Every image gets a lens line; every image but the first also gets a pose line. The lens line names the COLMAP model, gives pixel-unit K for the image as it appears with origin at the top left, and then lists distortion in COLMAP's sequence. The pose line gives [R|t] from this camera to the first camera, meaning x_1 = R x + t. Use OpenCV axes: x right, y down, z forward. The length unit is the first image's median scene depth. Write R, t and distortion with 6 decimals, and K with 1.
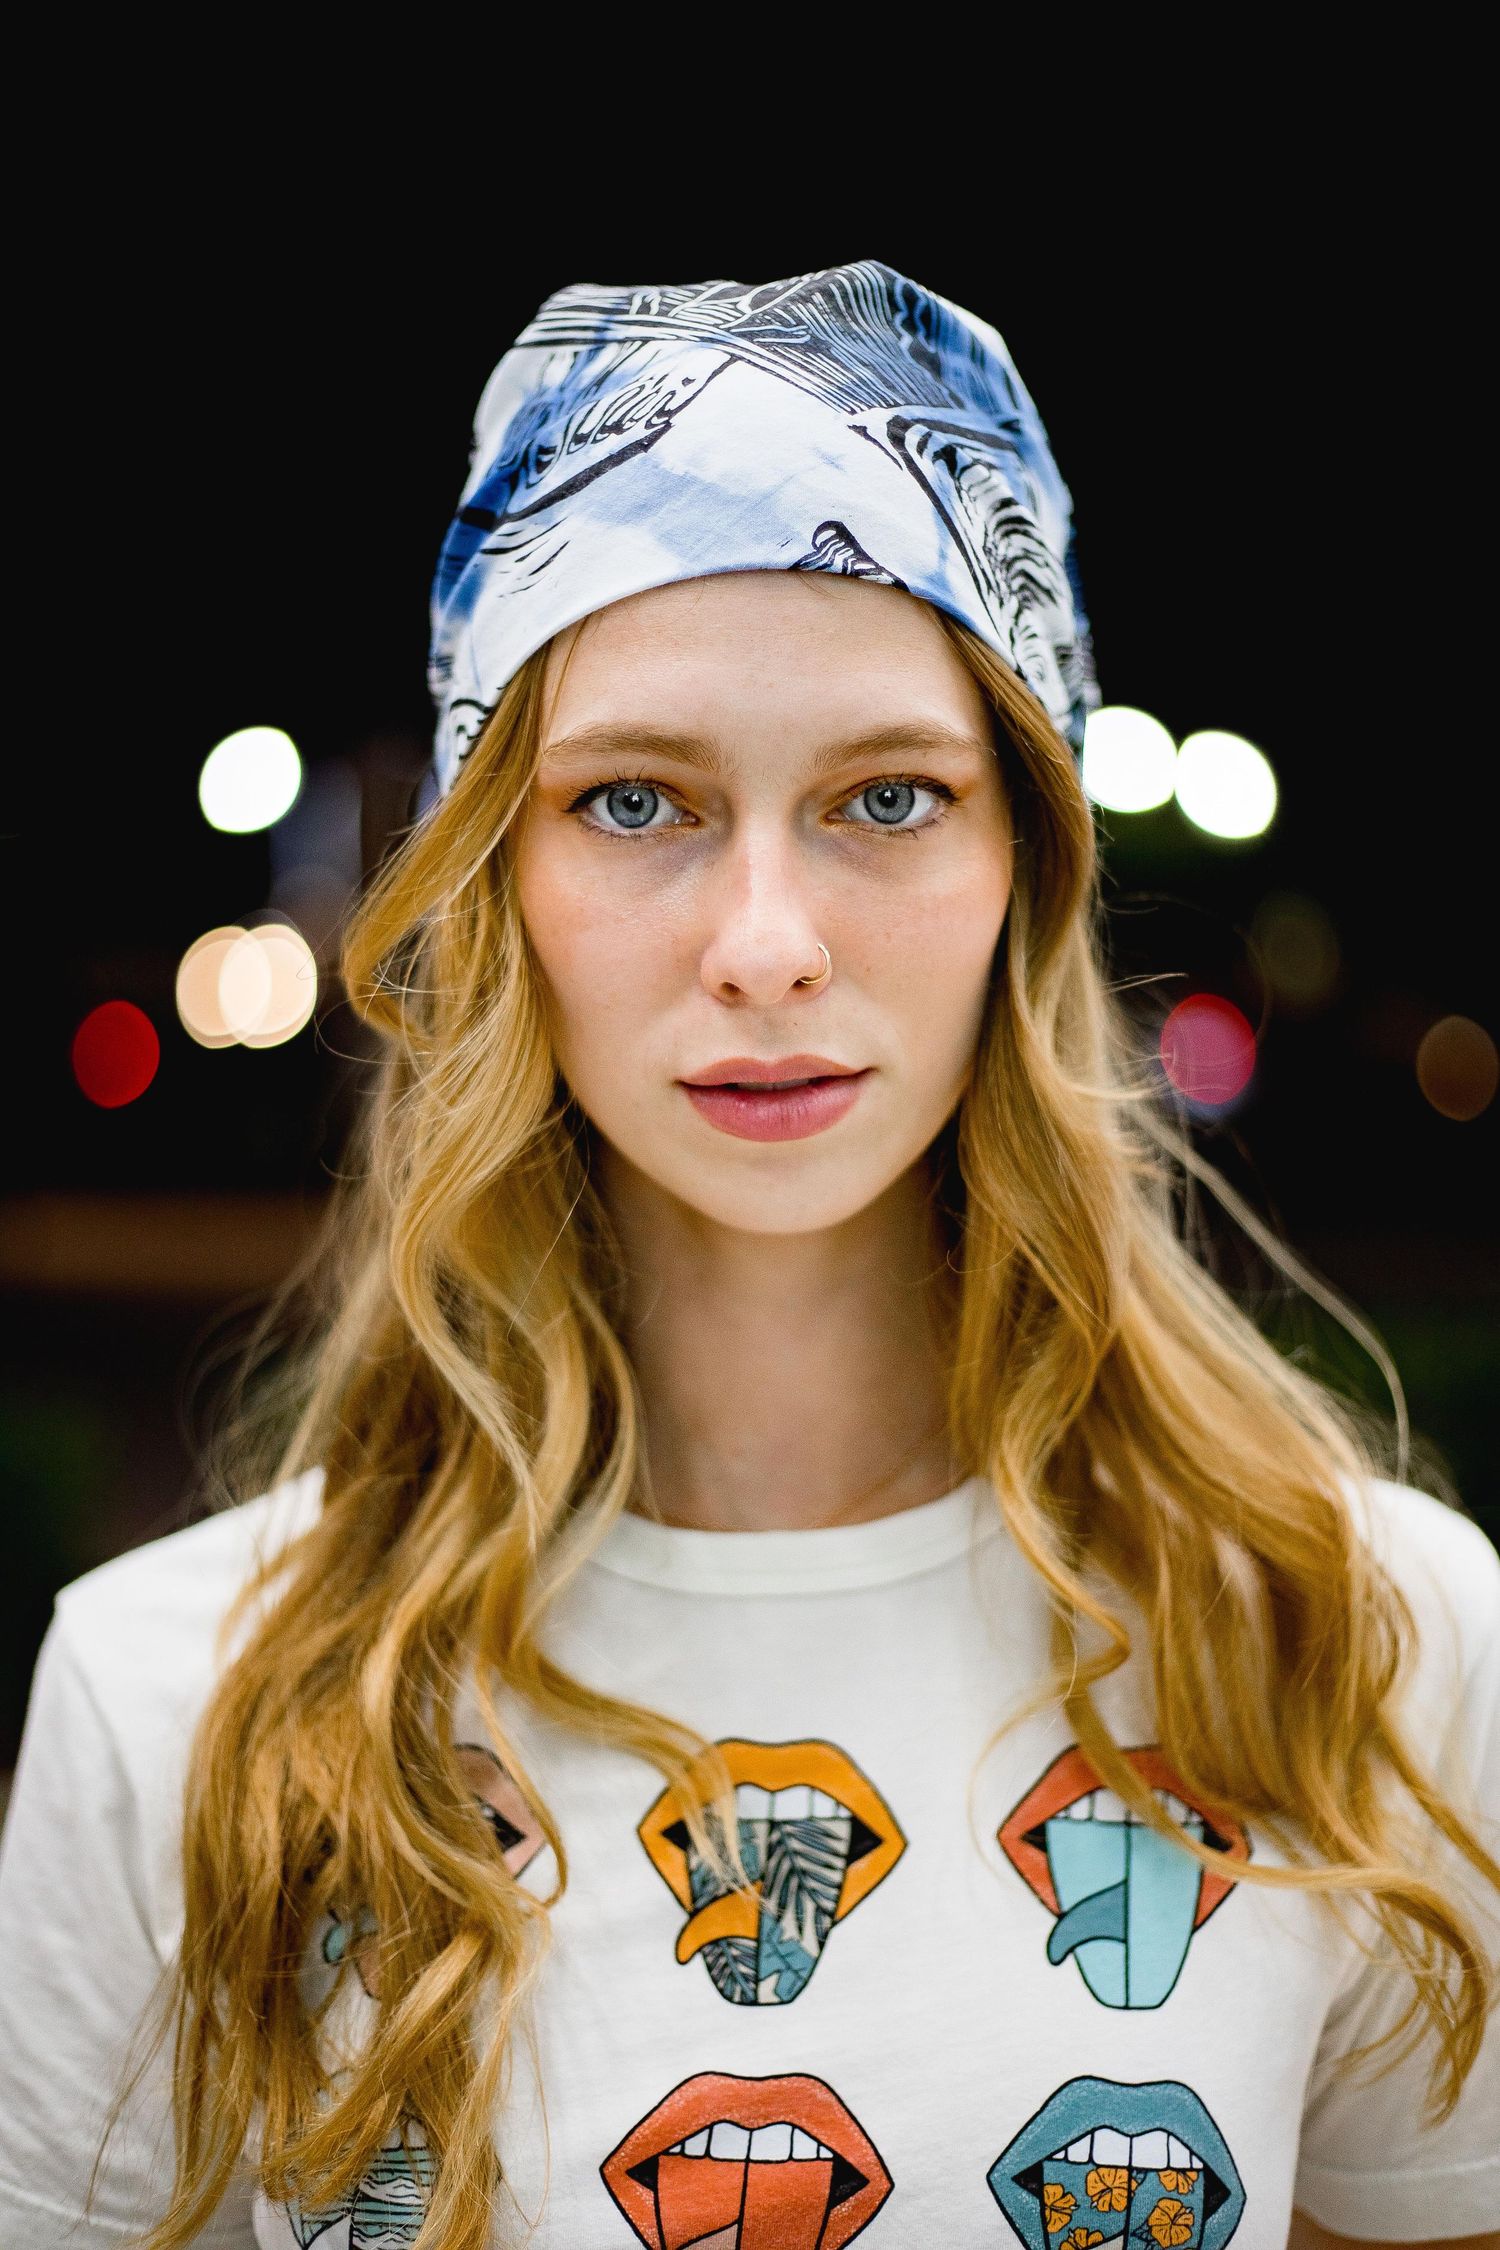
lens RADIAL K [[3596.1, 0, 749.8], [0, 3596.1, 1117.5], [0, 0, 1]] dist [-0.142308, 0.000000]
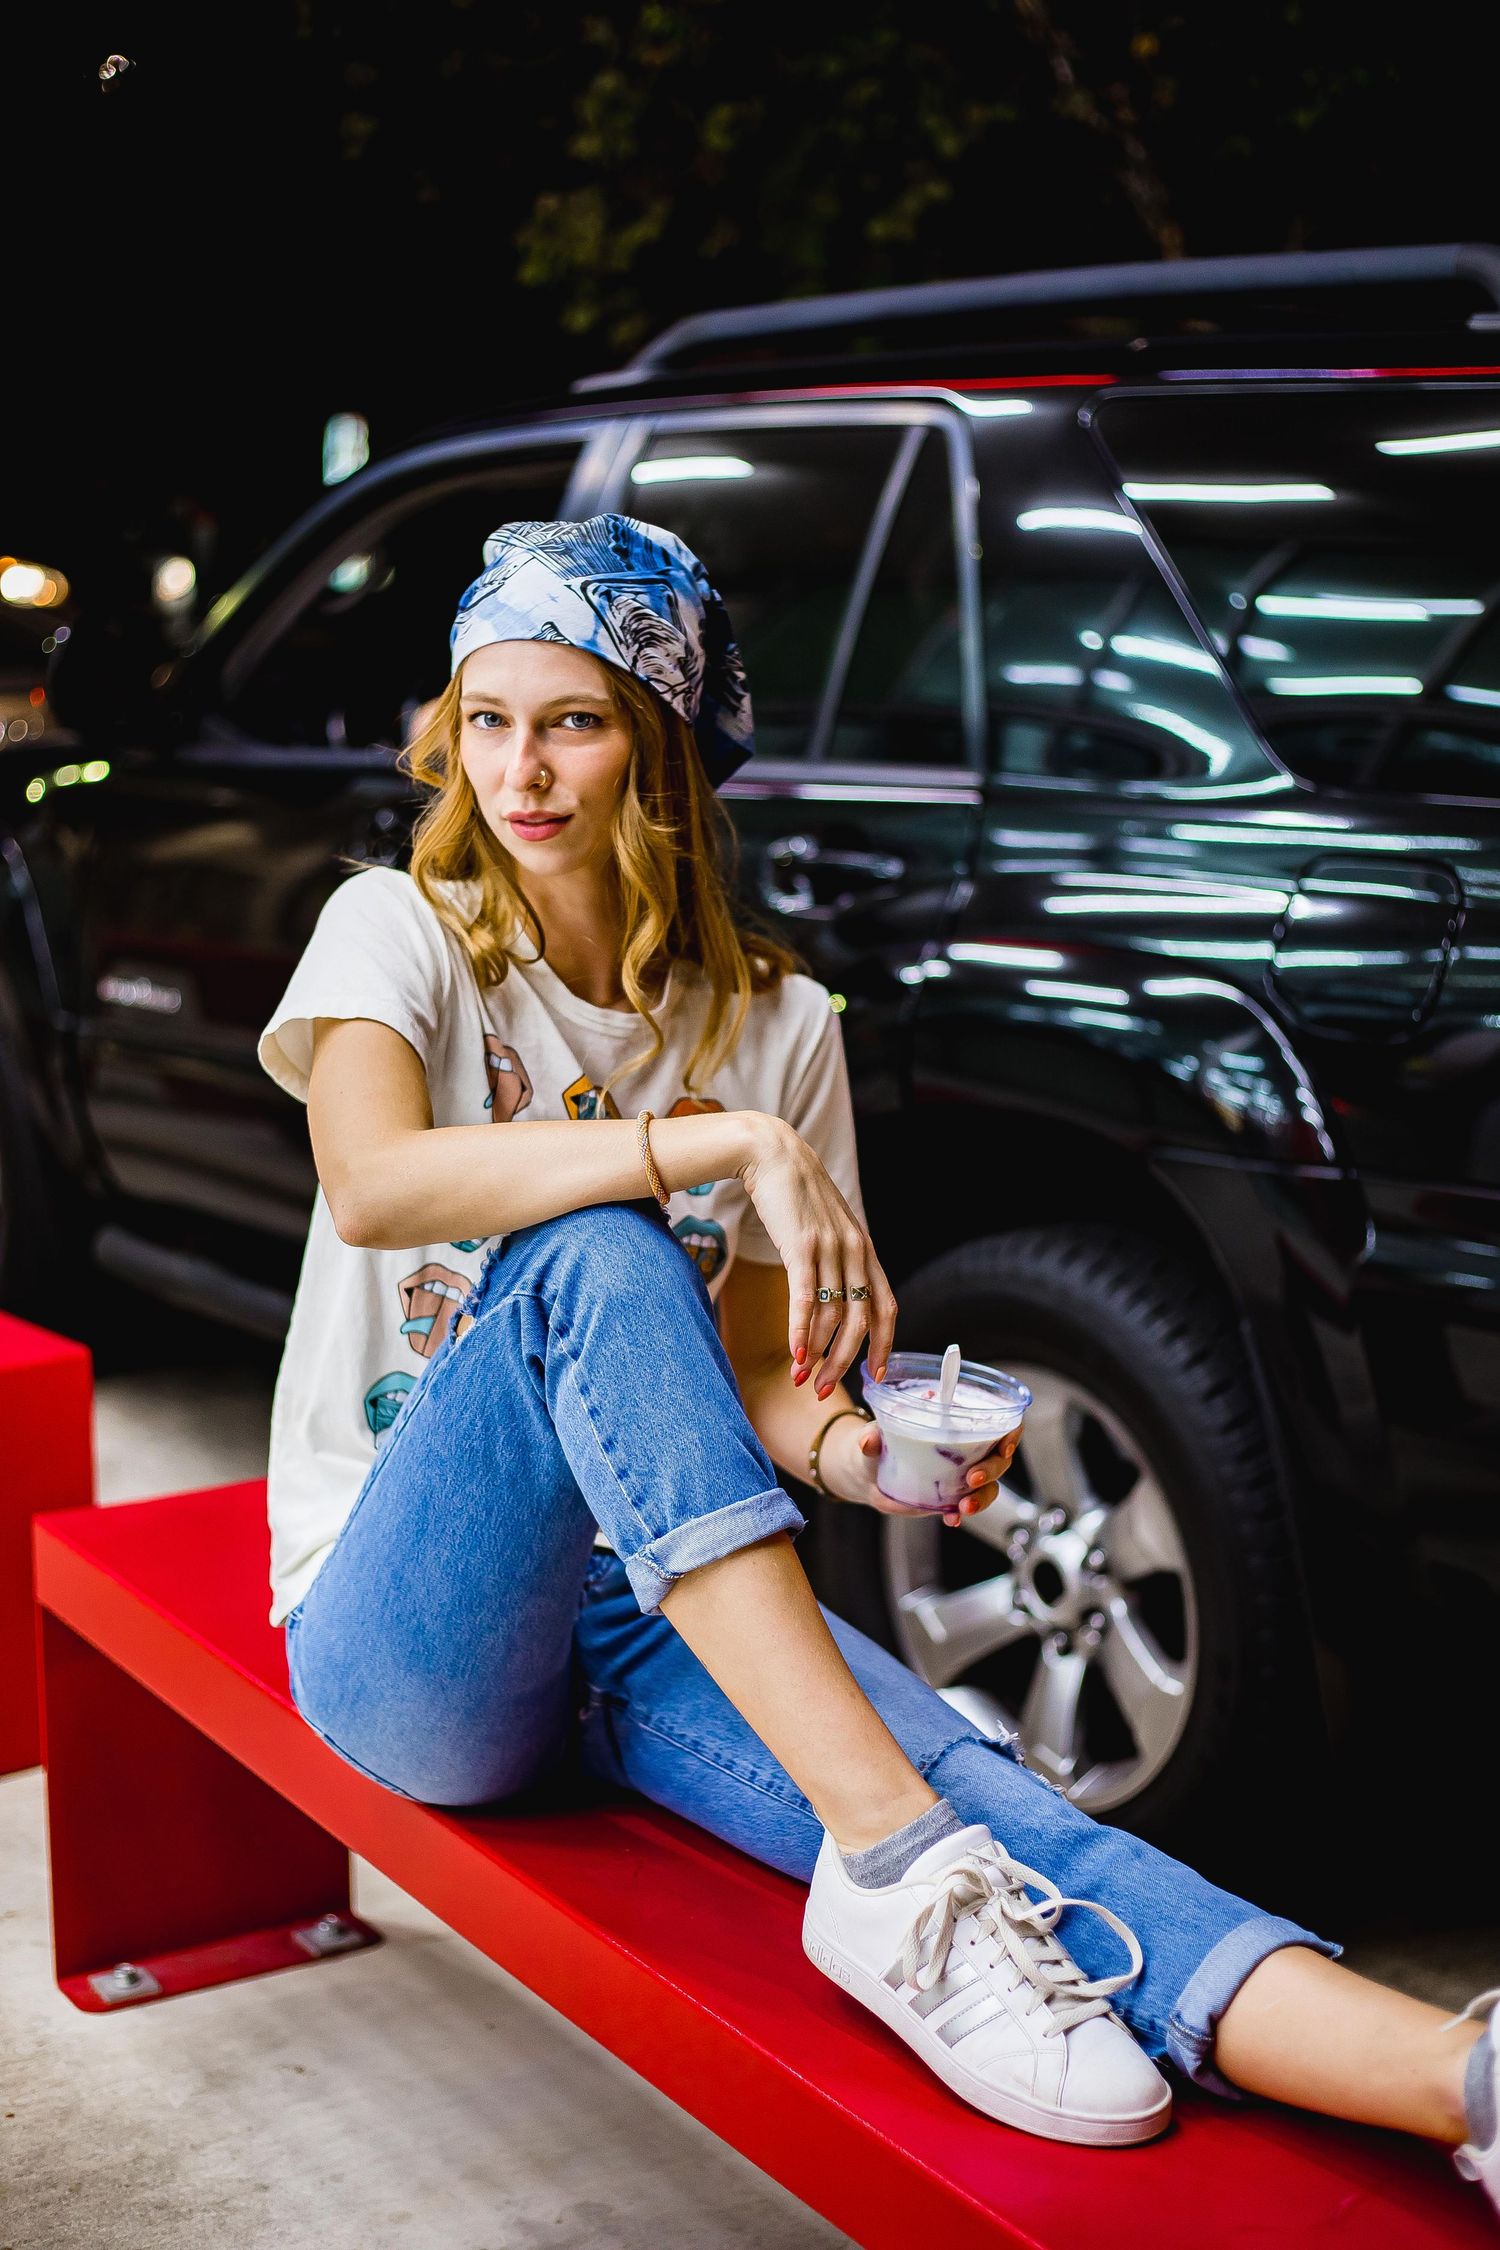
lens RADIAL K [[3596.1, 0, 750.2], [0, 3596.1, 1127.5], [0, 0, 1]] dist [-0.142308, 0.000000]
pose [[0.958815, 0.062088, -0.277161, 0.958871], [-0.040235, 0.995665, 0.083857, -0.012065], [0.281166, -0.069252, 0.957157, -1.649490]]
